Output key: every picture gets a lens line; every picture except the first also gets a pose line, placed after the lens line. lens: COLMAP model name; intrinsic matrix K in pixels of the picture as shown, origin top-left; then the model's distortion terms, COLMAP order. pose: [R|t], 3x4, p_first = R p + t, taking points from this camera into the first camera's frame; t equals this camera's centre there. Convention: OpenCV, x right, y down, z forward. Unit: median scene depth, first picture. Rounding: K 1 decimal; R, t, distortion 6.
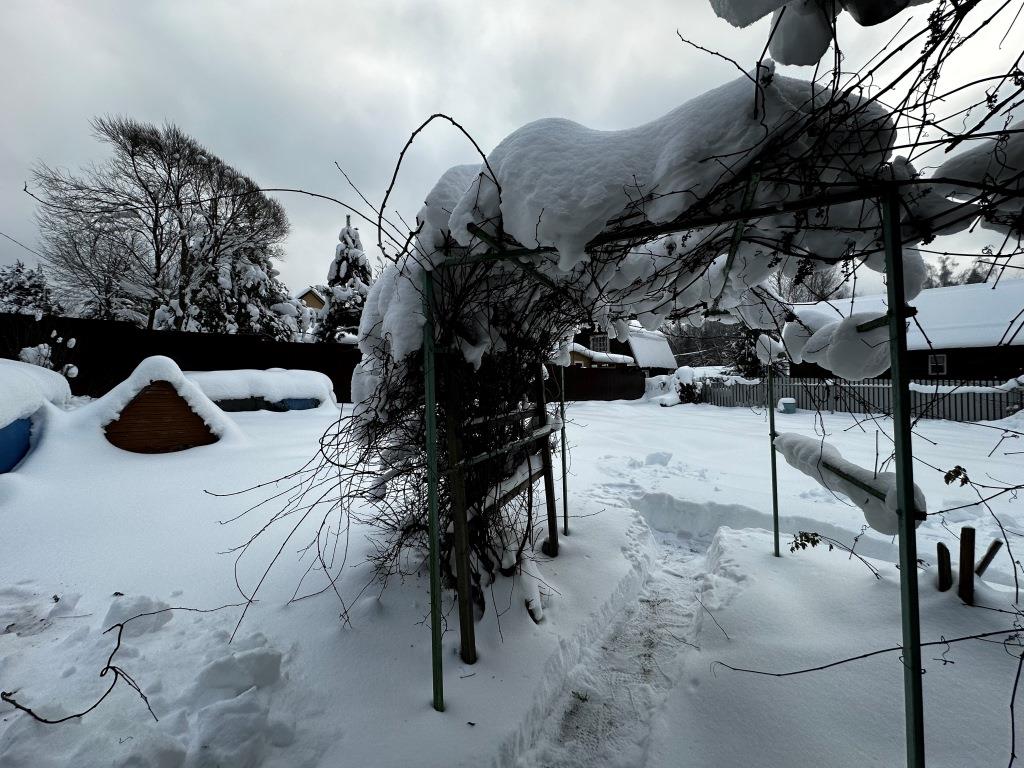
lens RADIAL K [[406.9, 0, 510.9], [0, 406.9, 382.4], [0, 0, 1]] dist [-0.002101, 0.000244]
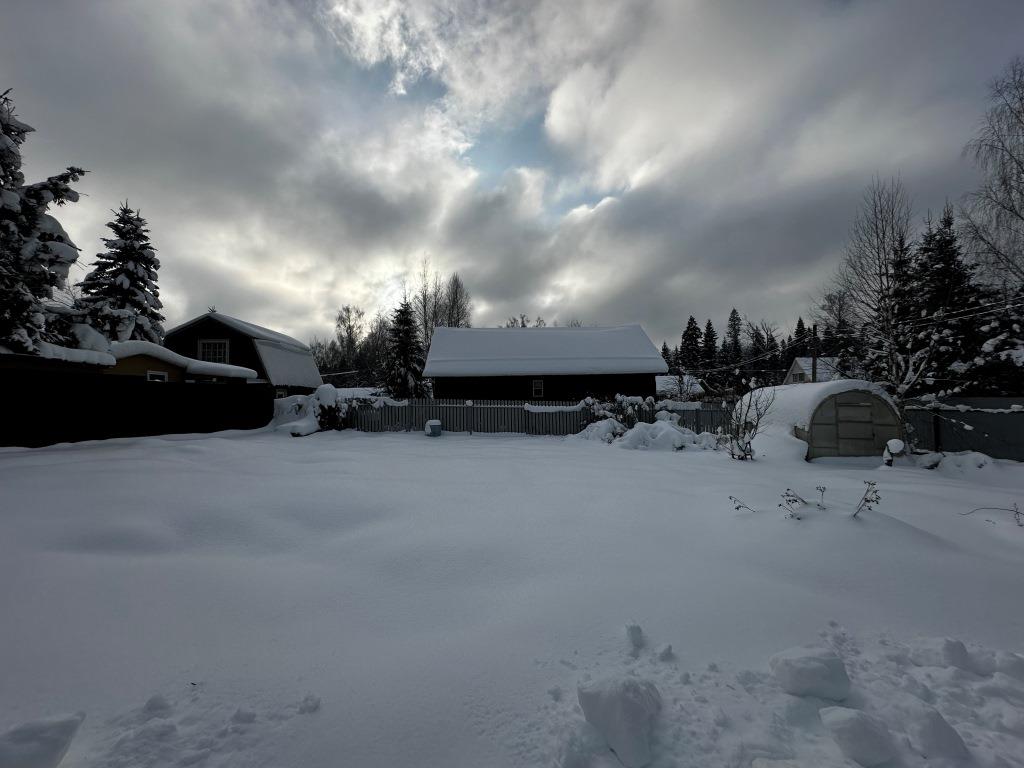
lens RADIAL K [[406.9, 0, 510.9], [0, 406.9, 382.4], [0, 0, 1]] dist [-0.002101, 0.000244]
pose [[0.697678, 0.033246, 0.715640, 0.106629], [0.005755, 0.998630, -0.052003, 0.000761], [-0.716389, 0.040400, 0.696531, 0.178833]]
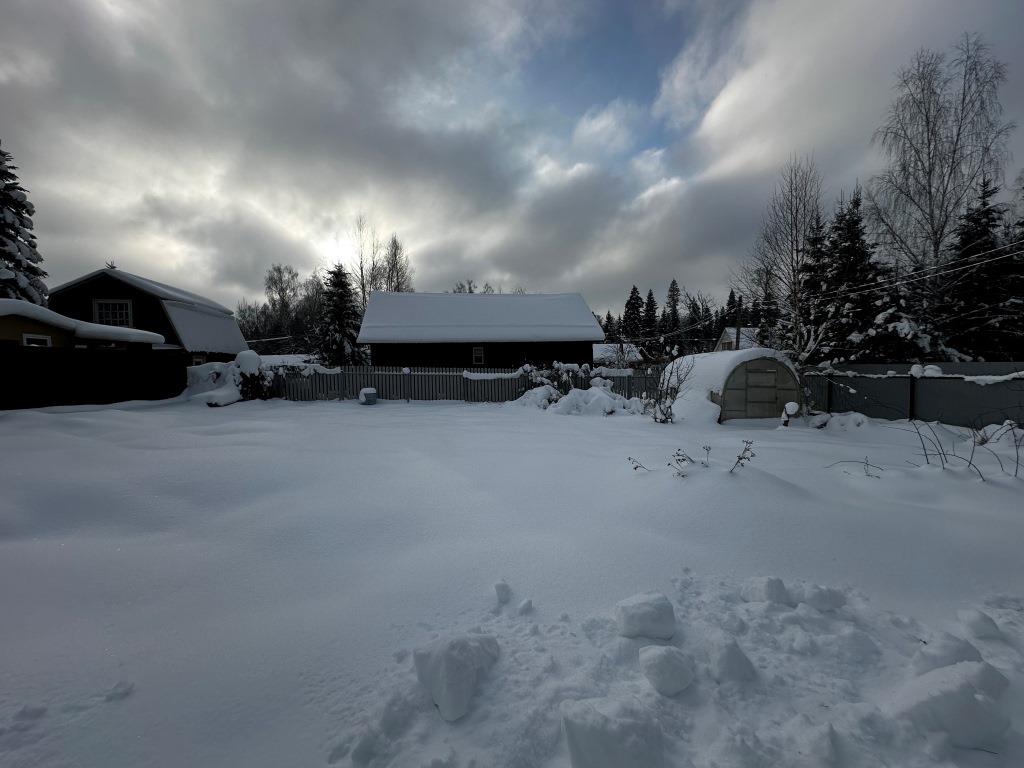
lens RADIAL K [[406.6, 0, 510.9], [0, 406.6, 383.2], [0, 0, 1]] dist [-0.001620, -0.000165]
pose [[0.603186, -0.029403, 0.797058, 0.123422], [0.008113, 0.999495, 0.030731, 0.001374], [-0.797559, -0.012071, 0.603120, 0.164310]]
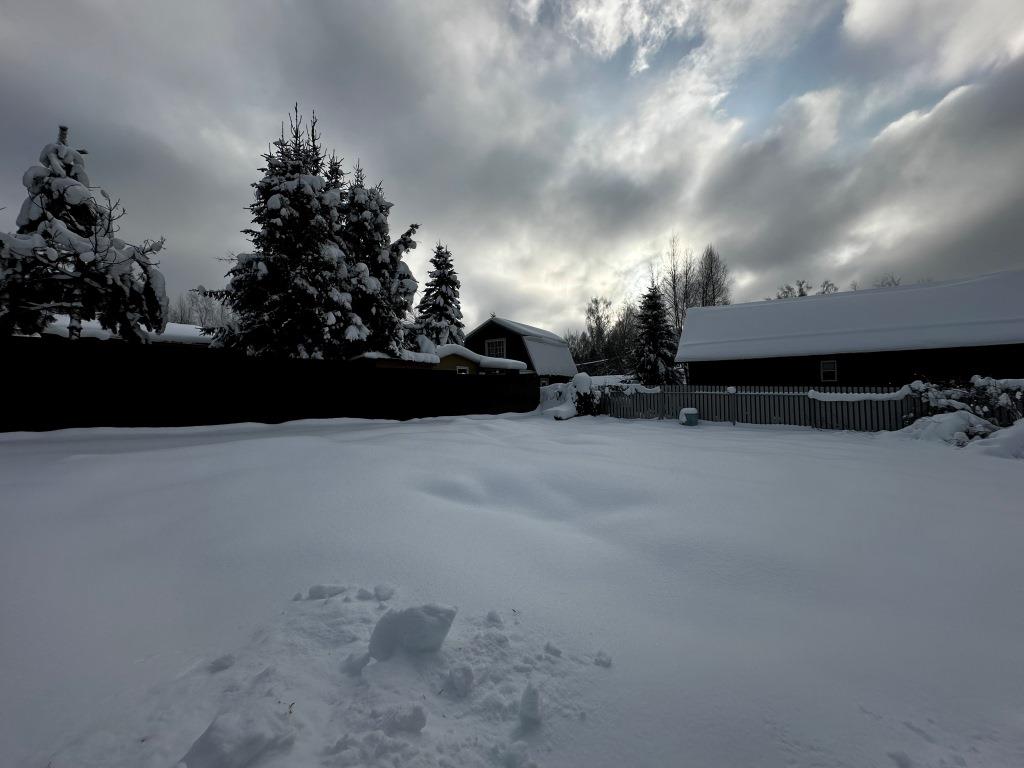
lens RADIAL K [[406.6, 0, 510.9], [0, 406.6, 383.2], [0, 0, 1]] dist [-0.001620, -0.000165]
pose [[0.978706, -0.002372, 0.205253, 0.100765], [0.007166, 0.999719, -0.022615, 0.001133], [-0.205142, 0.023604, 0.978448, 0.181263]]
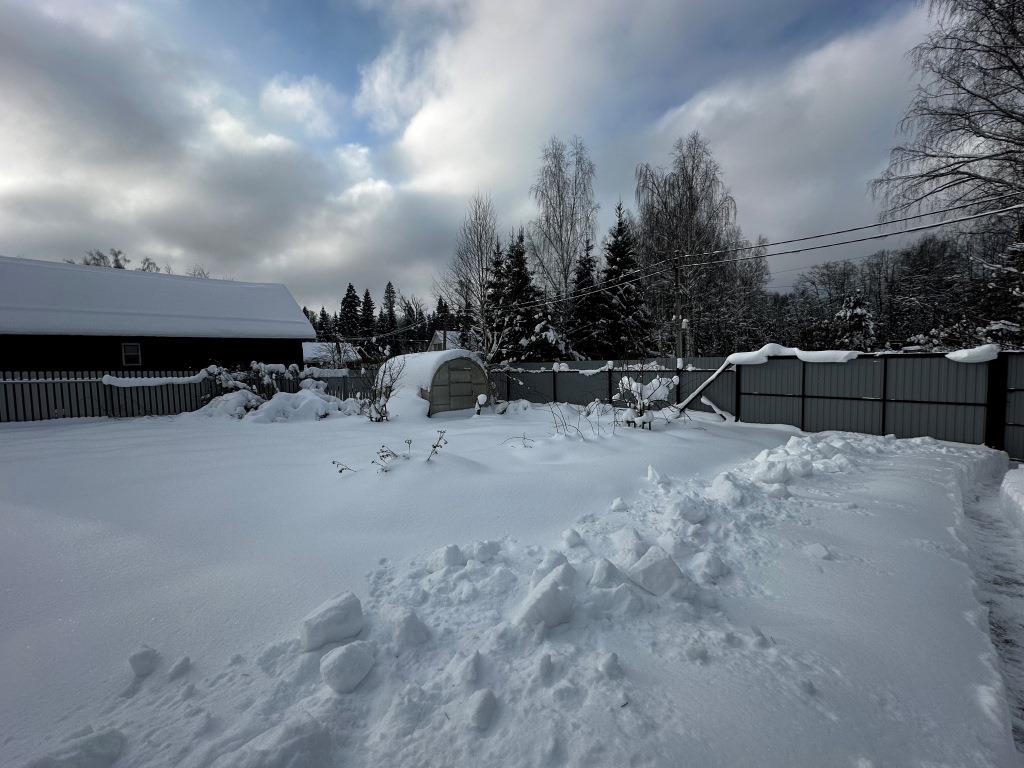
lens RADIAL K [[406.6, 0, 510.9], [0, 406.6, 383.2], [0, 0, 1]] dist [-0.001620, -0.000165]
pose [[-0.014590, -0.042422, 0.998993, 0.125196], [0.024088, 0.998795, 0.042766, 0.001429], [-0.999603, 0.024688, -0.013550, 0.154739]]
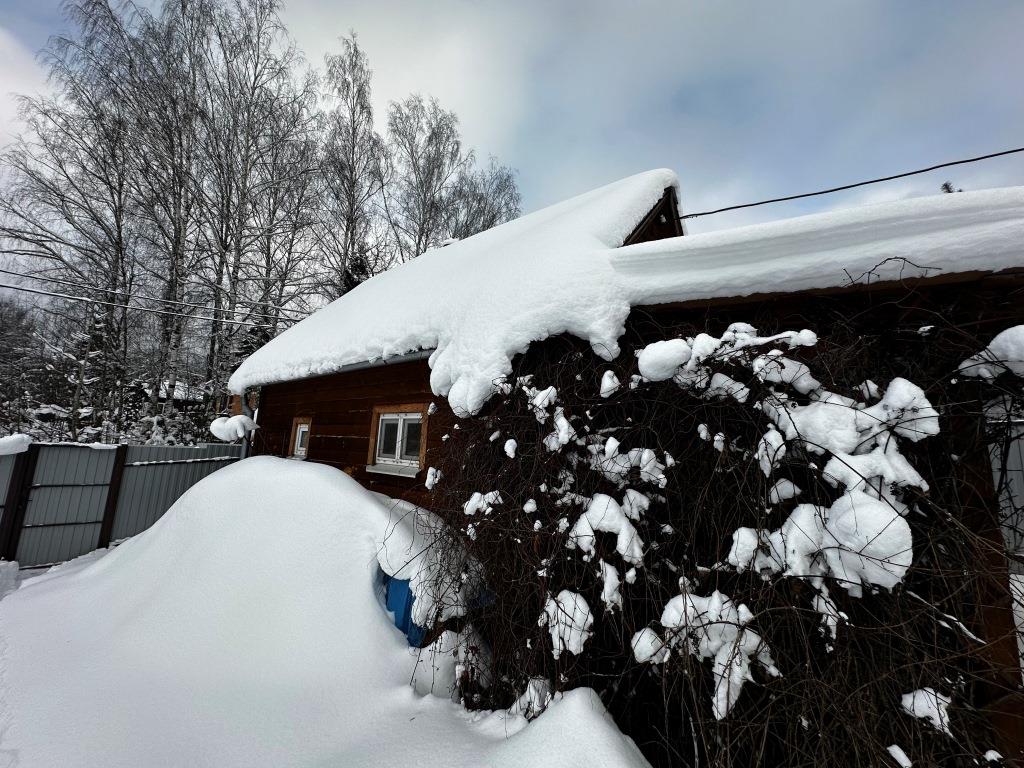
lens RADIAL K [[406.9, 0, 510.9], [0, 406.9, 382.4], [0, 0, 1]] dist [-0.002101, 0.000244]
pose [[-0.987089, -0.055851, -0.150120, 0.156419], [-0.031917, 0.987027, -0.157350, -0.008932], [0.156960, -0.150527, -0.976066, 0.096830]]
